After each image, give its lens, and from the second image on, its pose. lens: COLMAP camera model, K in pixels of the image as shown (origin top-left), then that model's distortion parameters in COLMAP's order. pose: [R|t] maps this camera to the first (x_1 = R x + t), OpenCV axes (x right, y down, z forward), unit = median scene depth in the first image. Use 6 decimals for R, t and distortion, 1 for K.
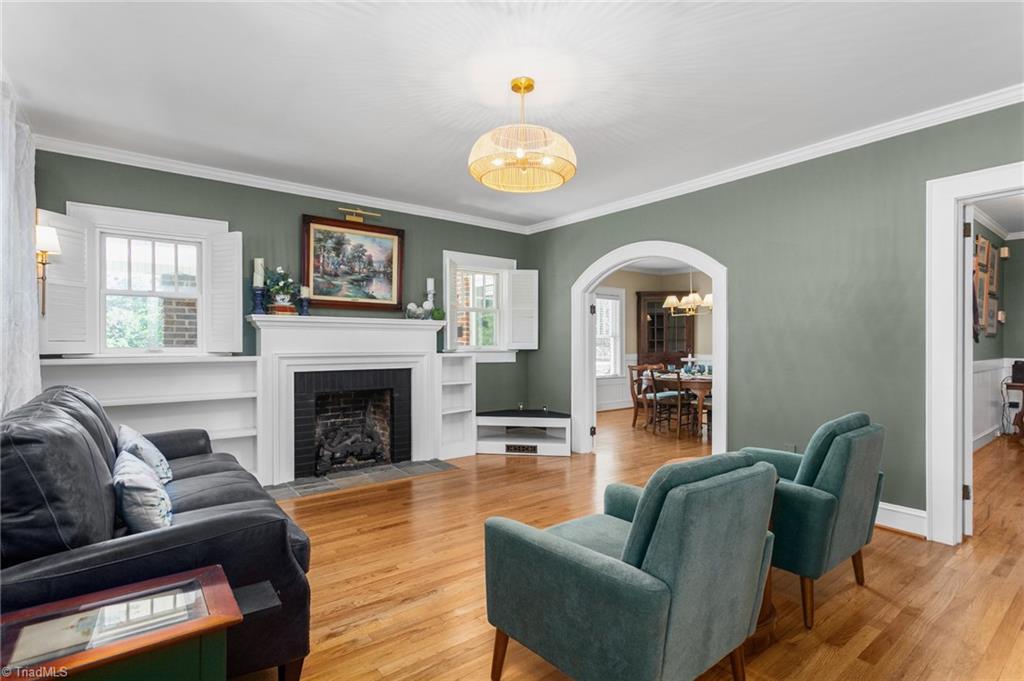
lens RADIAL K [[476.4, 0, 514.7], [0, 476.4, 351.7], [0, 0, 1]] dist [-0.000387, 0.000065]
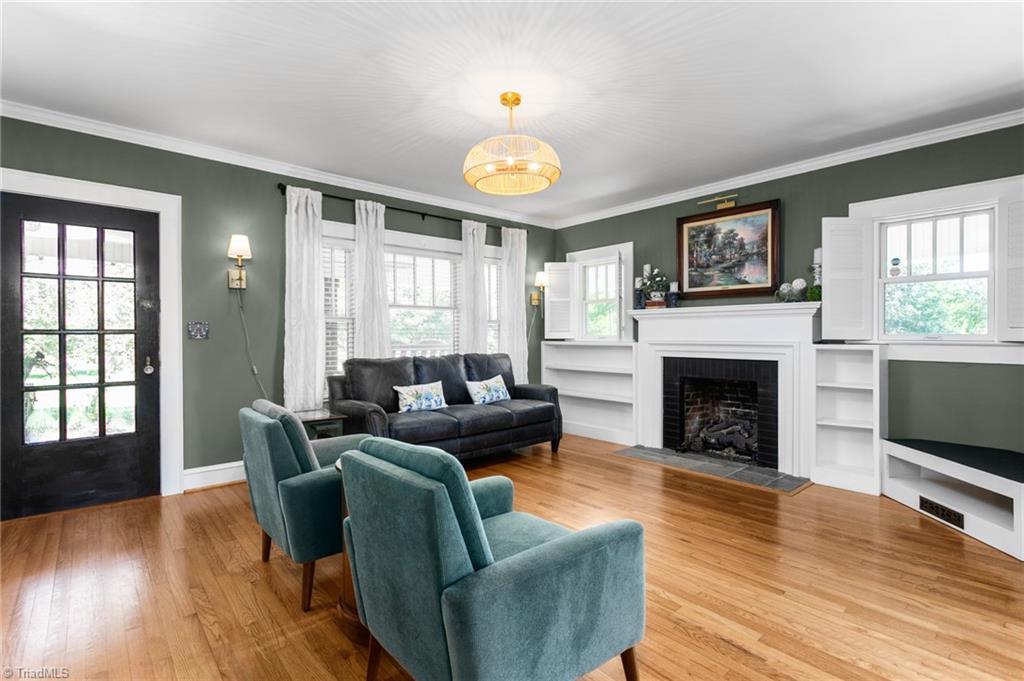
lens RADIAL K [[490.6, 0, 520.2], [0, 490.6, 338.1], [0, 0, 1]] dist [0.000289, -0.000568]
pose [[0.089205, 0.010394, -0.995959, 0.632631], [-0.009593, 0.999908, 0.009577, -0.010238], [0.995967, 0.008700, 0.089296, 0.484011]]
